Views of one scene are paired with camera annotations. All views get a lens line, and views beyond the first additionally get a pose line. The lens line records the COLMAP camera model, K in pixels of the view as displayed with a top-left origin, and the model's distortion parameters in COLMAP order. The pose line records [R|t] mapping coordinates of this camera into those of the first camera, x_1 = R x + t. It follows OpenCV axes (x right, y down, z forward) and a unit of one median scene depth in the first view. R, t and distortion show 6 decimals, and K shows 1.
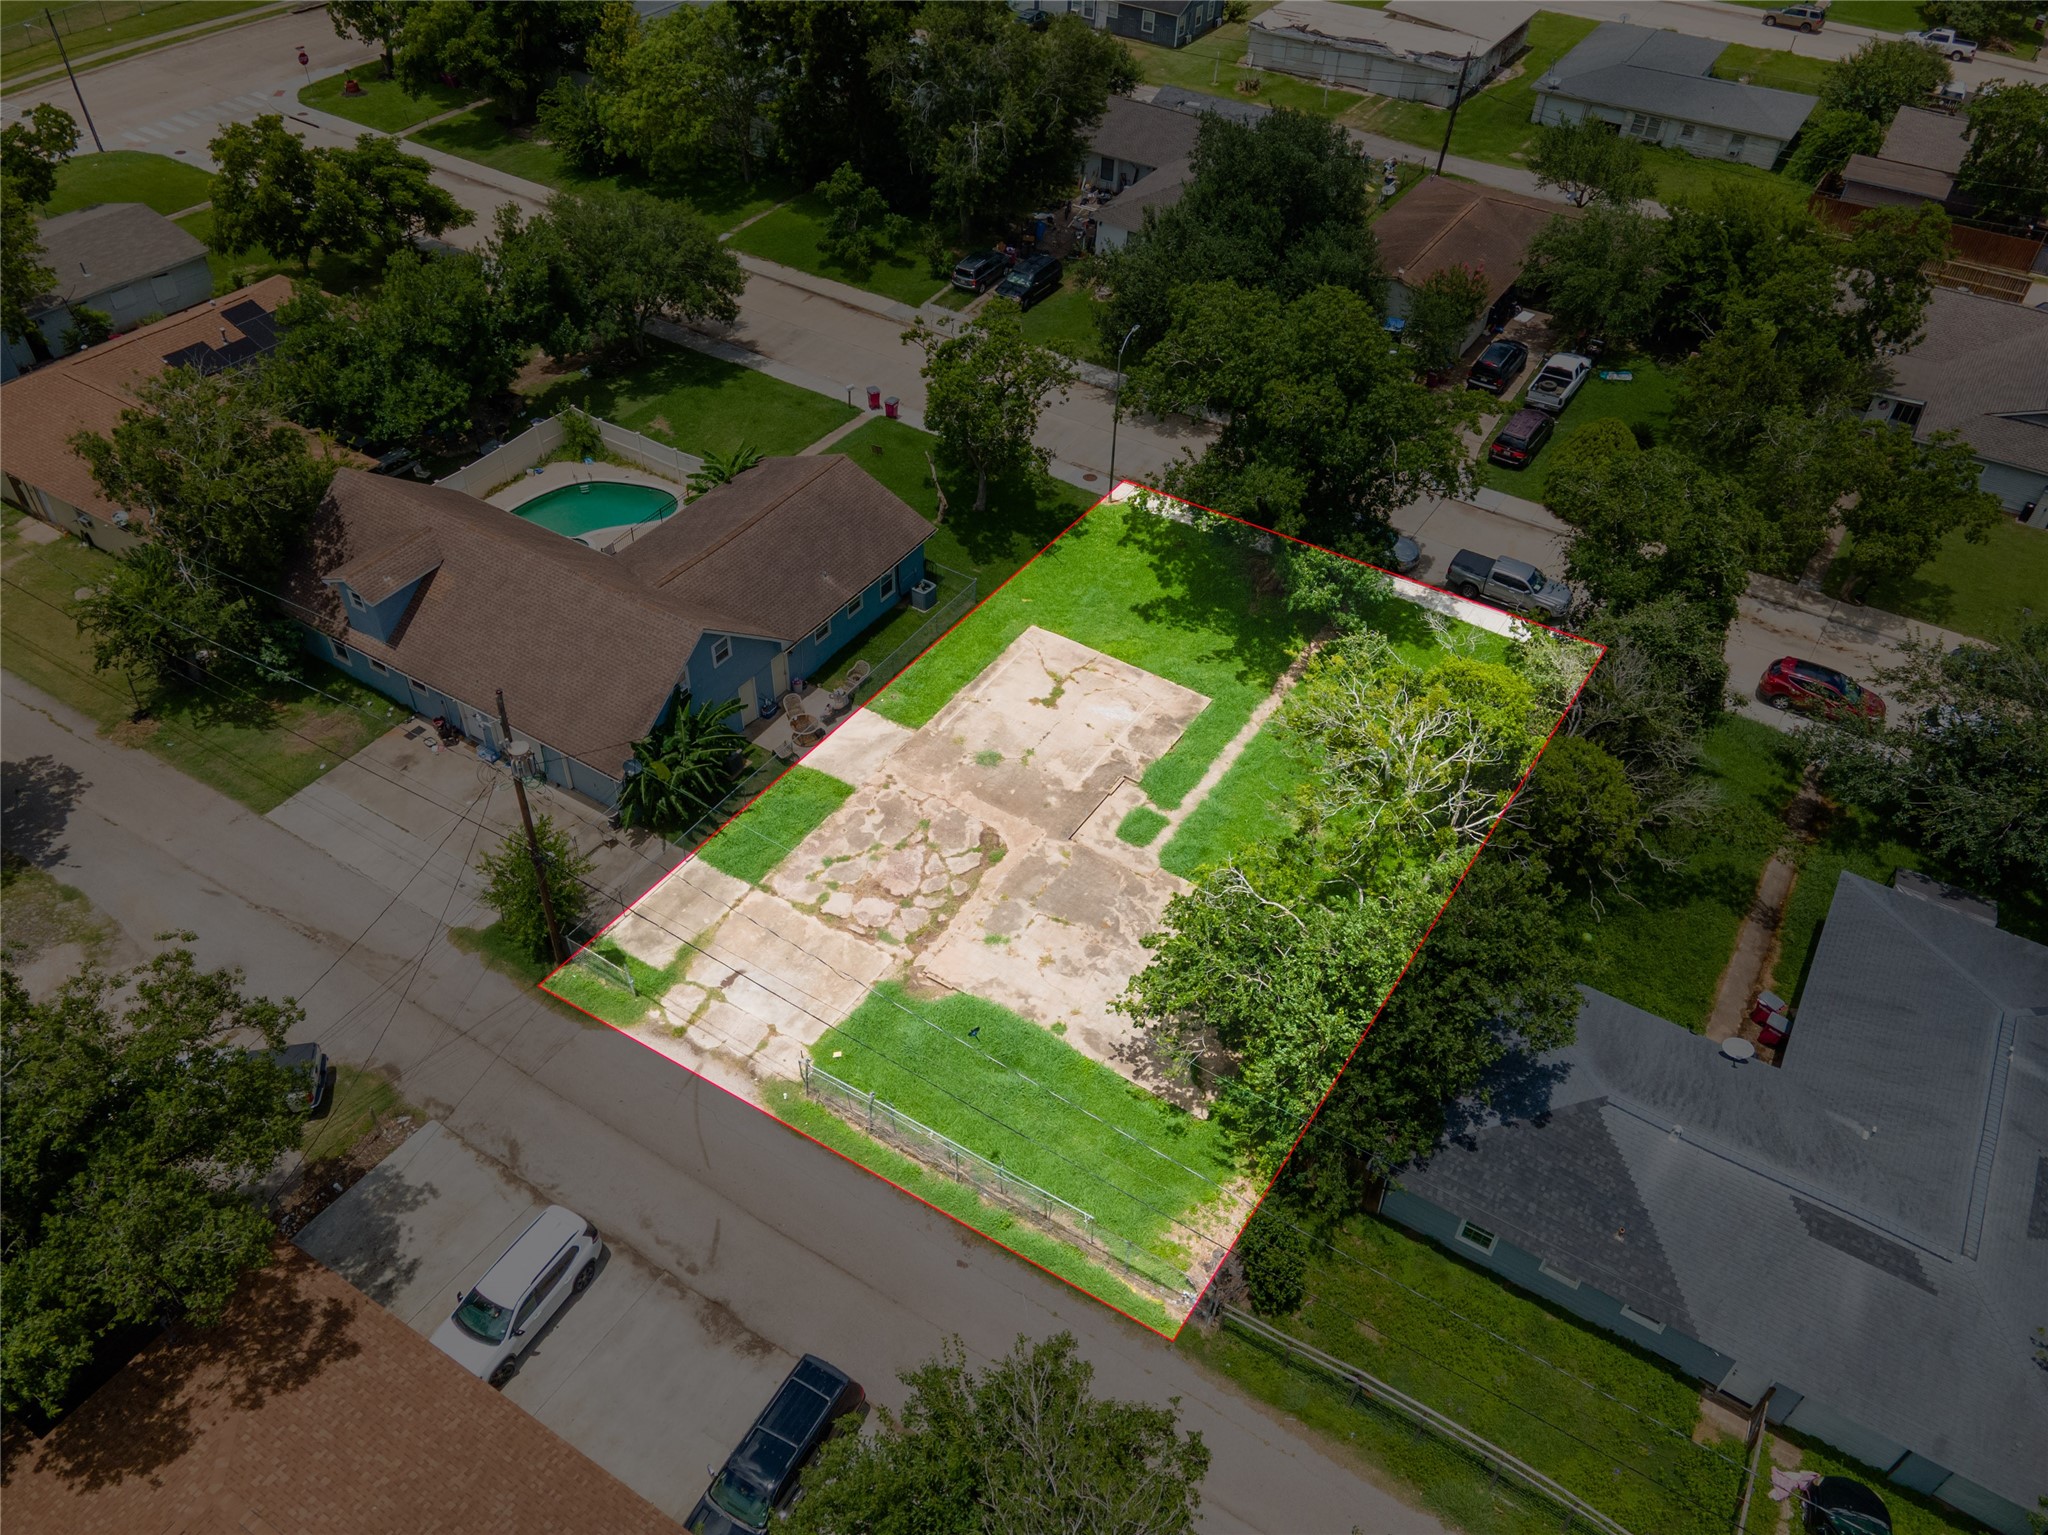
lens RADIAL K [[1503.2, 0, 1016.3], [0, 1503.2, 769.4], [0, 0, 1]] dist [0.042689, 0.012658]
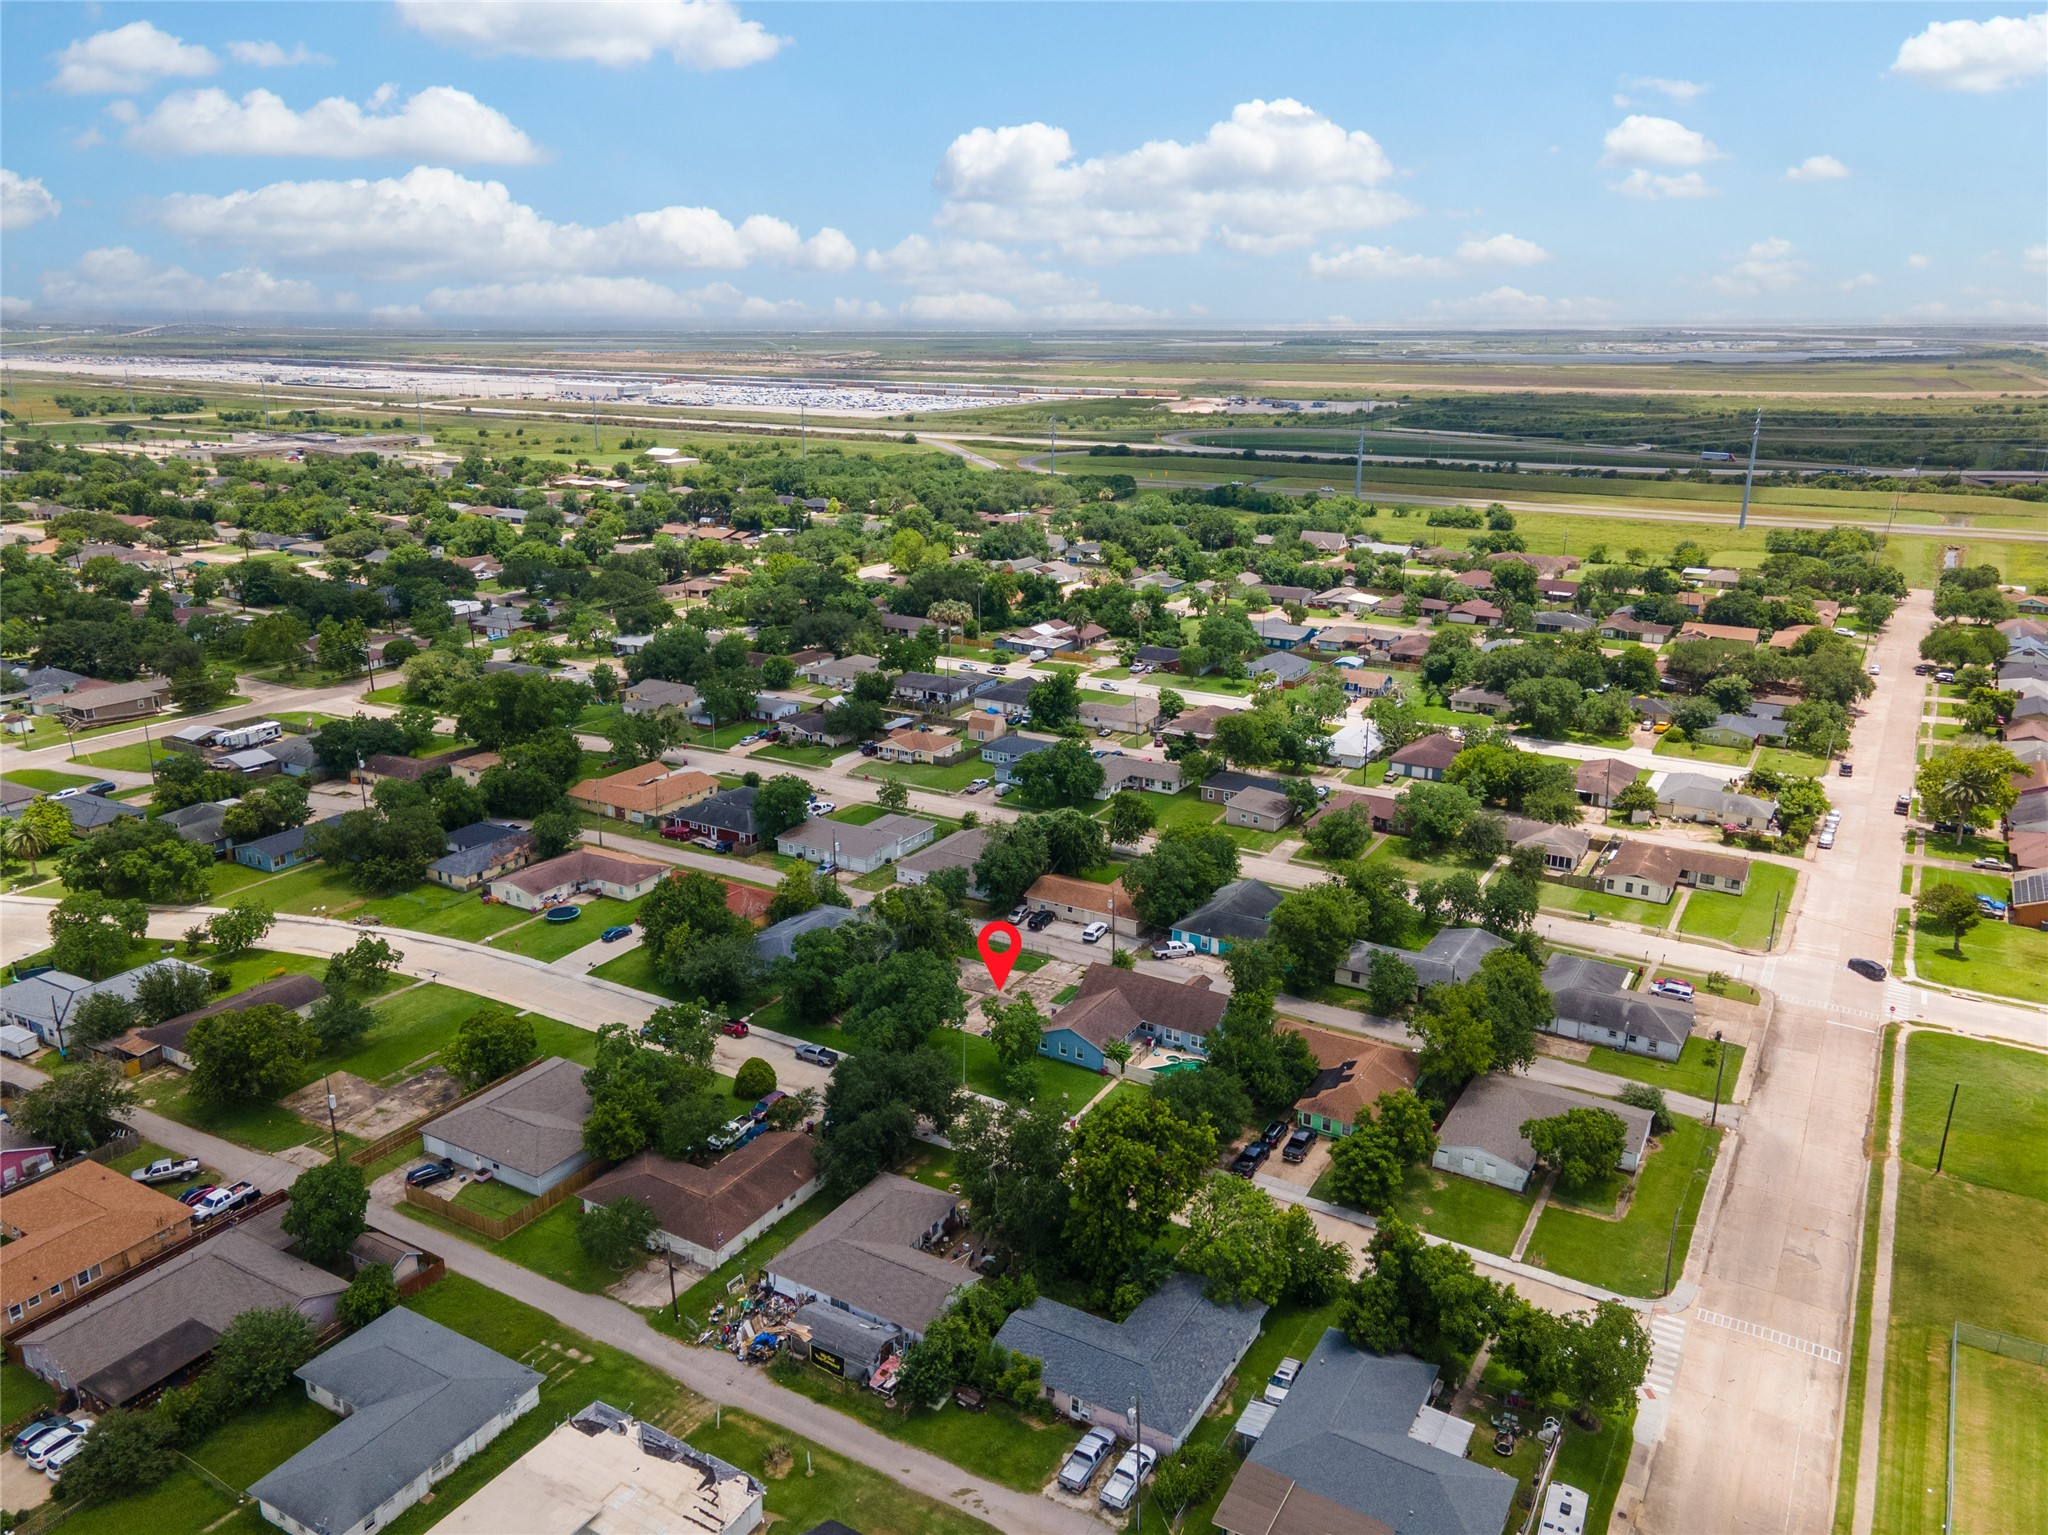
lens RADIAL K [[1503.2, 0, 1012.0], [0, 1503.2, 759.6], [0, 0, 1]] dist [0.042689, 0.012658]
pose [[-0.999142, -0.031723, -0.026625, 0.085582], [-0.039209, 0.517498, 0.854786, -3.207228], [-0.013338, 0.855096, -0.518298, 2.322102]]
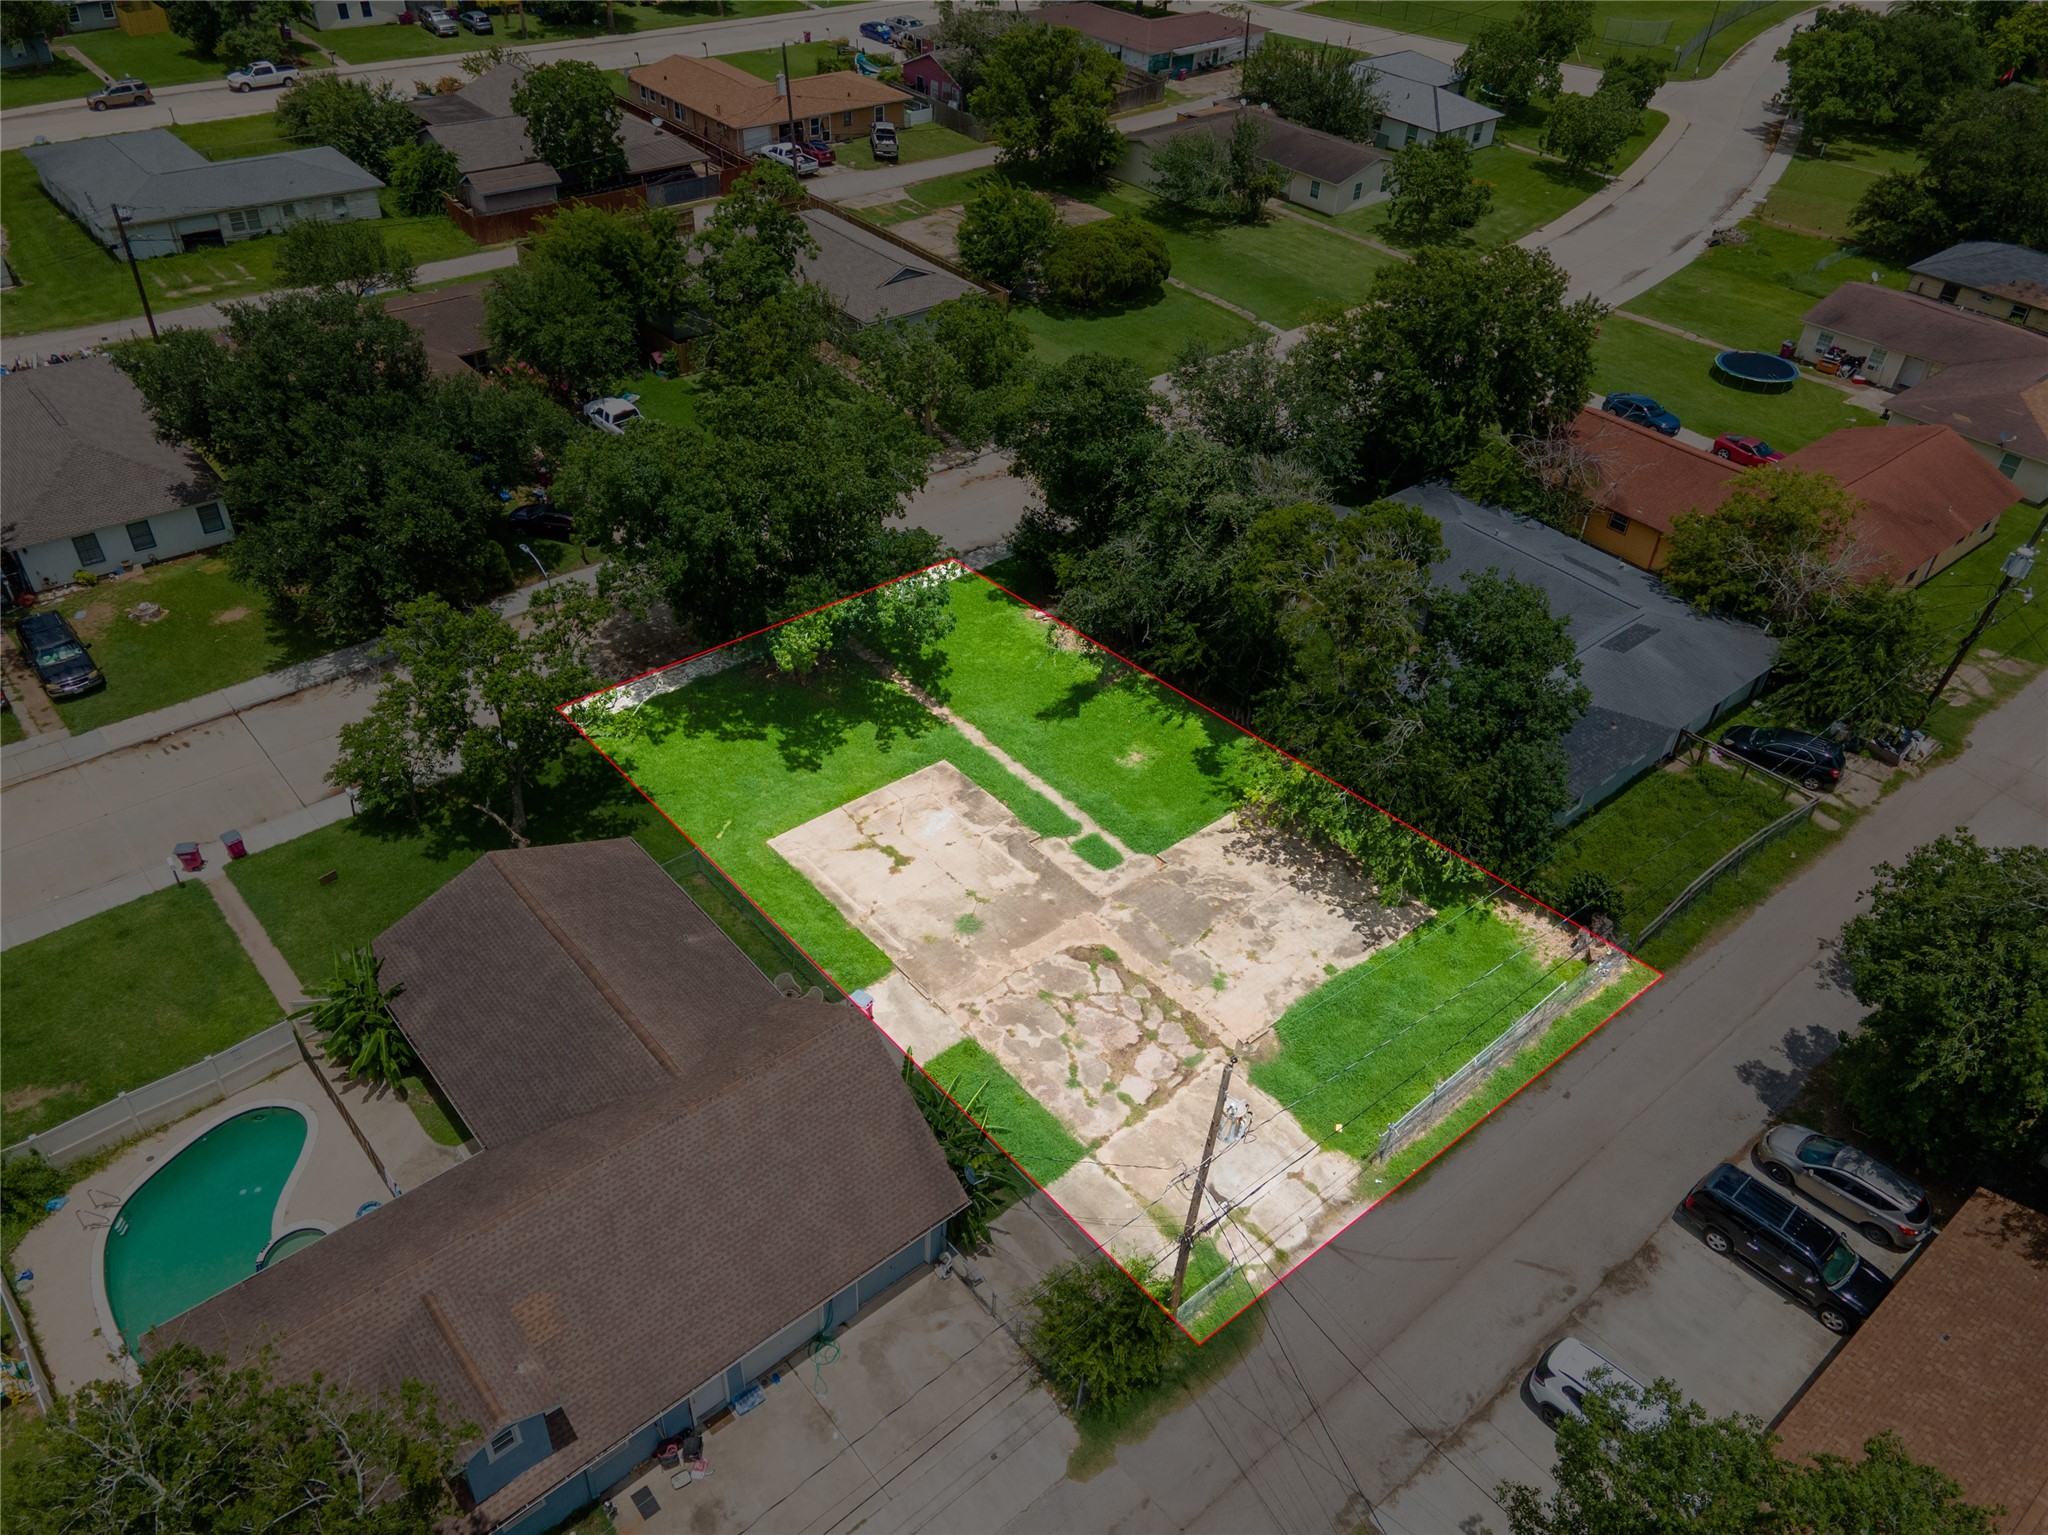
lens RADIAL K [[1503.2, 0, 1016.9], [0, 1503.2, 769.6], [0, 0, 1]] dist [0.042689, 0.012658]
pose [[0.305461, -0.607977, 0.732842, -0.663981], [0.616309, 0.712909, 0.334552, -0.386619], [-0.725849, 0.349464, 0.592468, 0.399527]]
